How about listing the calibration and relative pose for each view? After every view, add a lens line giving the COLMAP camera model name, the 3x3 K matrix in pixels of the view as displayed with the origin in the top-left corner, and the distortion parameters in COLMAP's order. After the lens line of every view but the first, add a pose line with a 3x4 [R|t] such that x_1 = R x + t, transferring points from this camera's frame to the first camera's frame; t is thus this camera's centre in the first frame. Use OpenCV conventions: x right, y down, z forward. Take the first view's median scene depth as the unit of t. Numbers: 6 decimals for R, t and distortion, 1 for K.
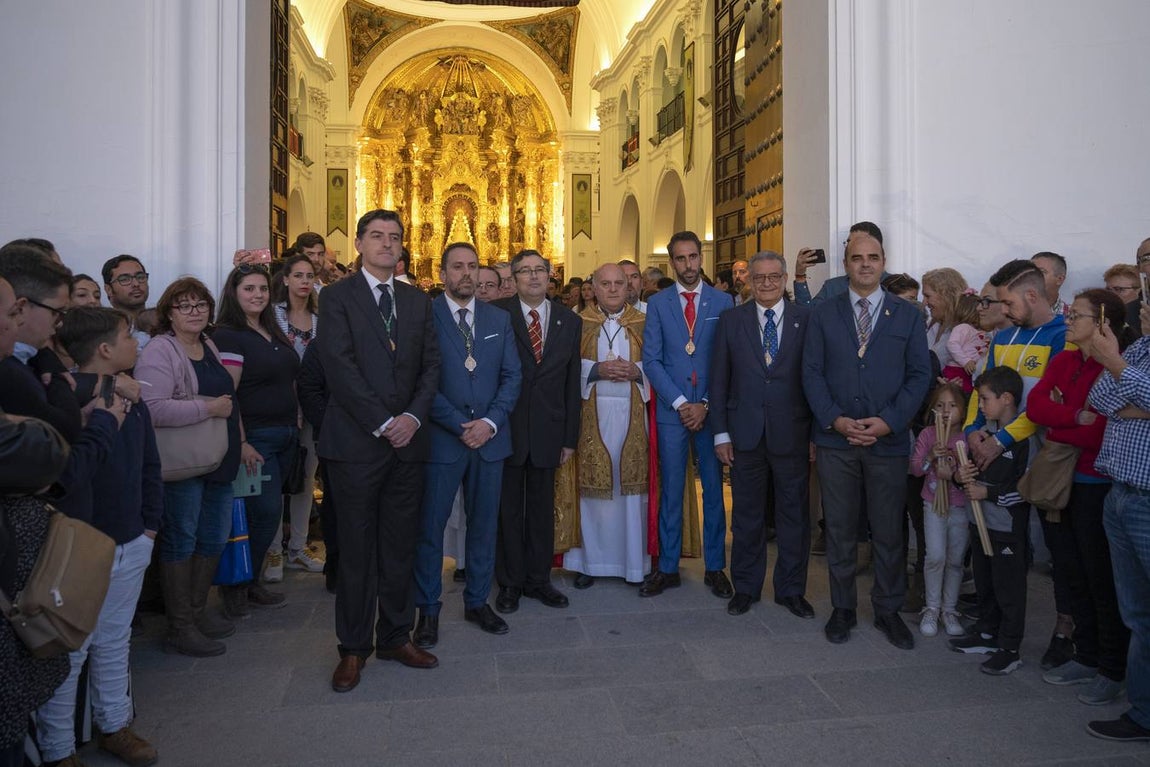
lens RADIAL K [[778.8, 0, 556.6], [0, 778.8, 302.7], [0, 0, 1]] dist [-0.030970, 0.019425]
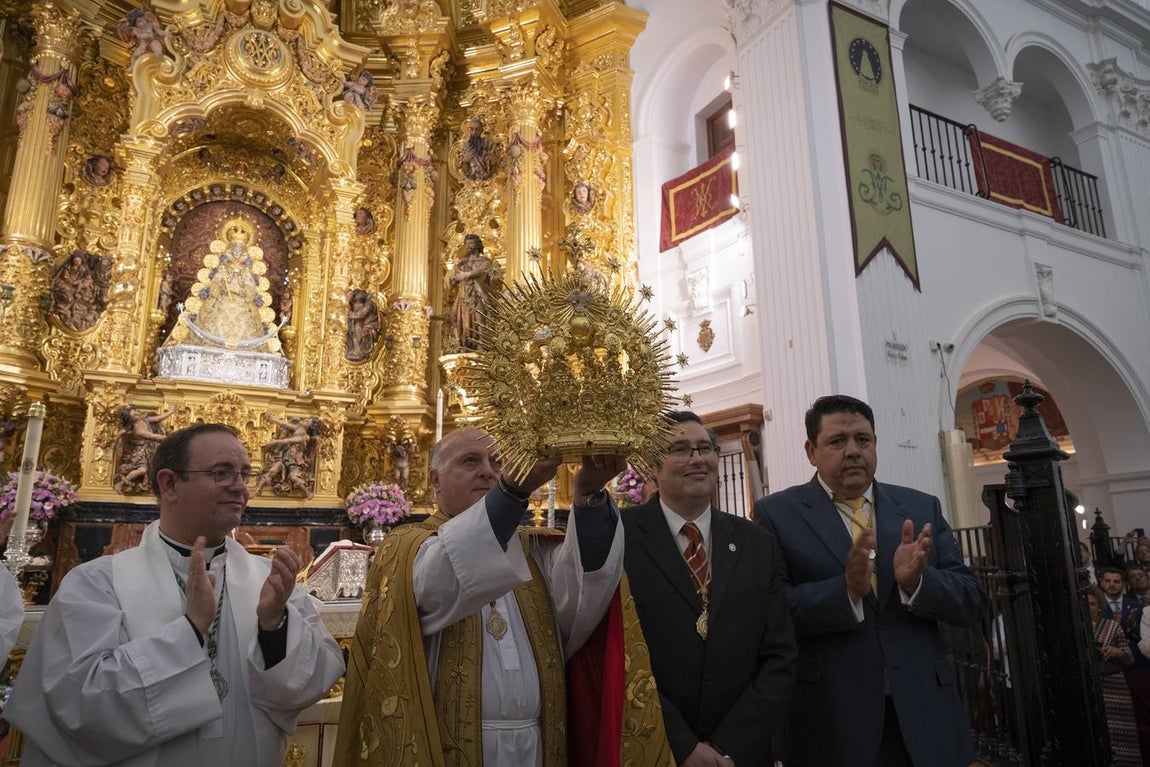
lens RADIAL K [[778.8, 0, 575.2], [0, 778.8, 381.9], [0, 0, 1]] dist [-0.030970, 0.019425]
pose [[0.936900, 0.068310, 0.342859, -0.104746], [0.015089, 0.971909, -0.234872, -0.005789], [-0.349272, 0.225225, 0.909551, 0.745228]]
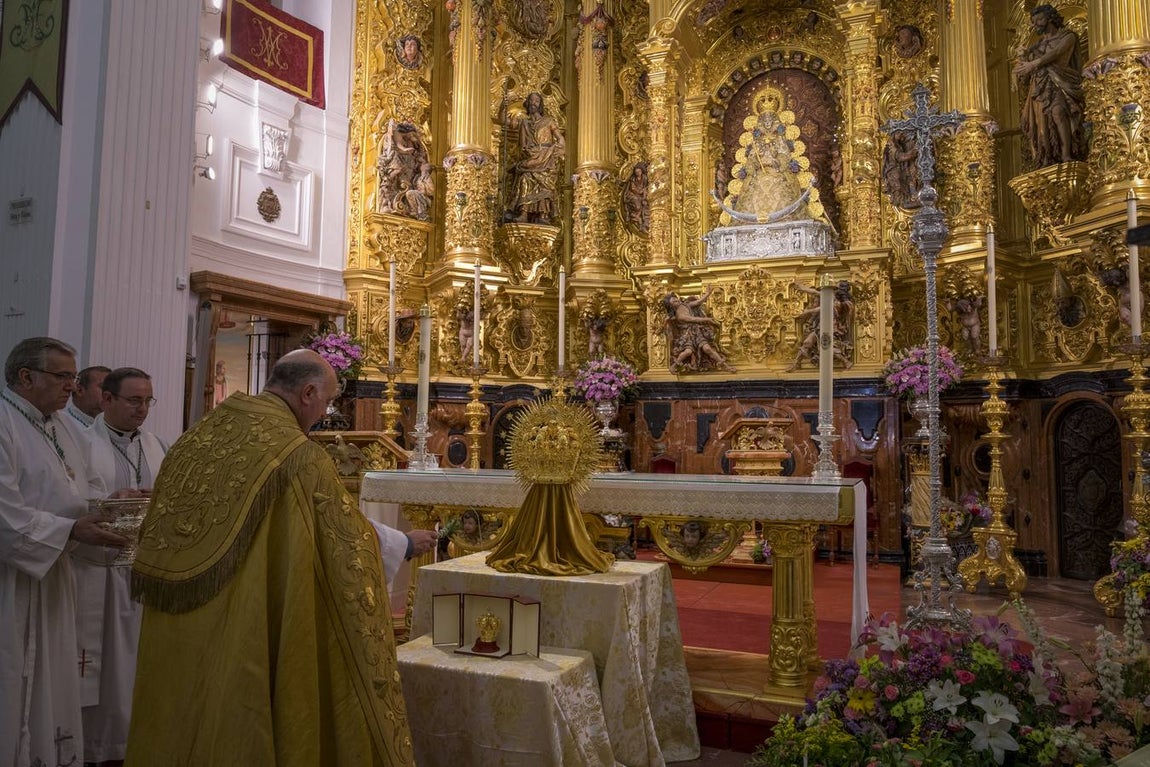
lens RADIAL K [[778.8, 0, 576.4], [0, 778.8, 378.6], [0, 0, 1]] dist [-0.030970, 0.019425]
pose [[0.867657, -0.033297, -0.496046, -0.057614], [-0.008779, 0.996573, -0.082251, -0.006423], [0.497085, 0.075720, 0.864392, 0.768097]]
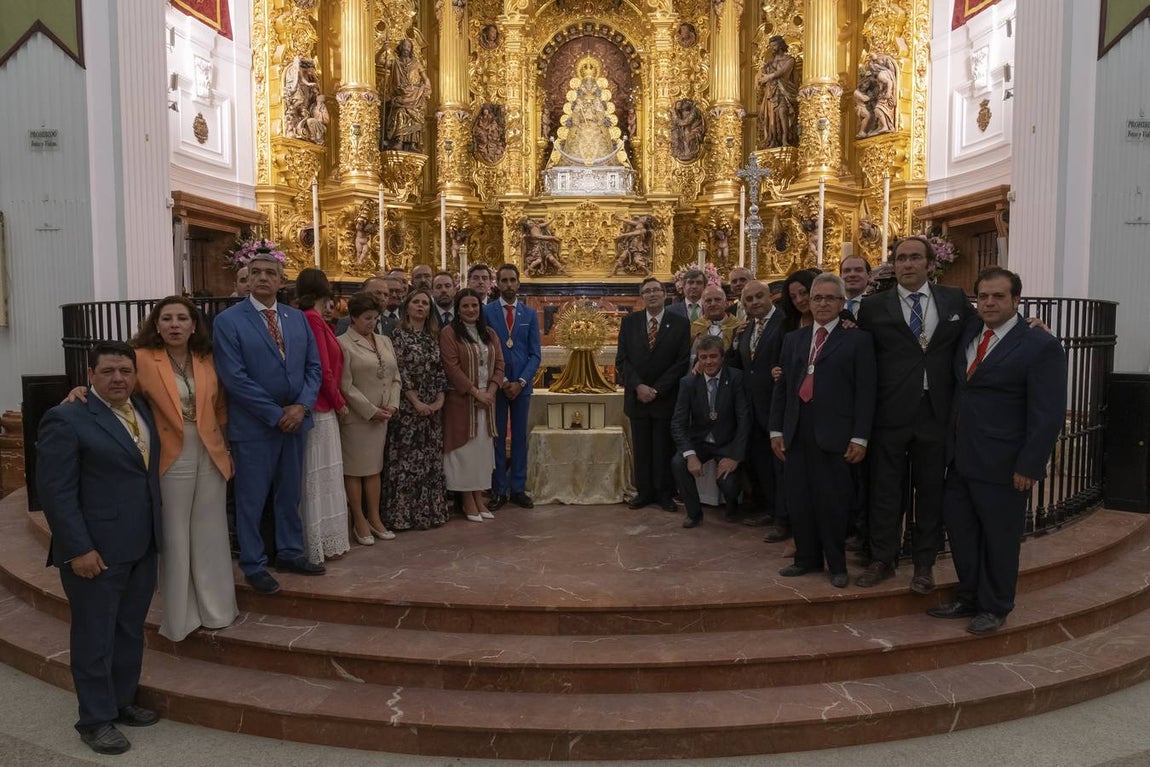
lens RADIAL K [[778.8, 0, 574.2], [0, 778.8, 375.6], [0, 0, 1]] dist [-0.030970, 0.019425]
pose [[0.987520, 0.006822, -0.157344, -0.078251], [0.003241, 0.997970, 0.063609, -0.007203], [0.157458, -0.063325, 0.985493, 0.674221]]
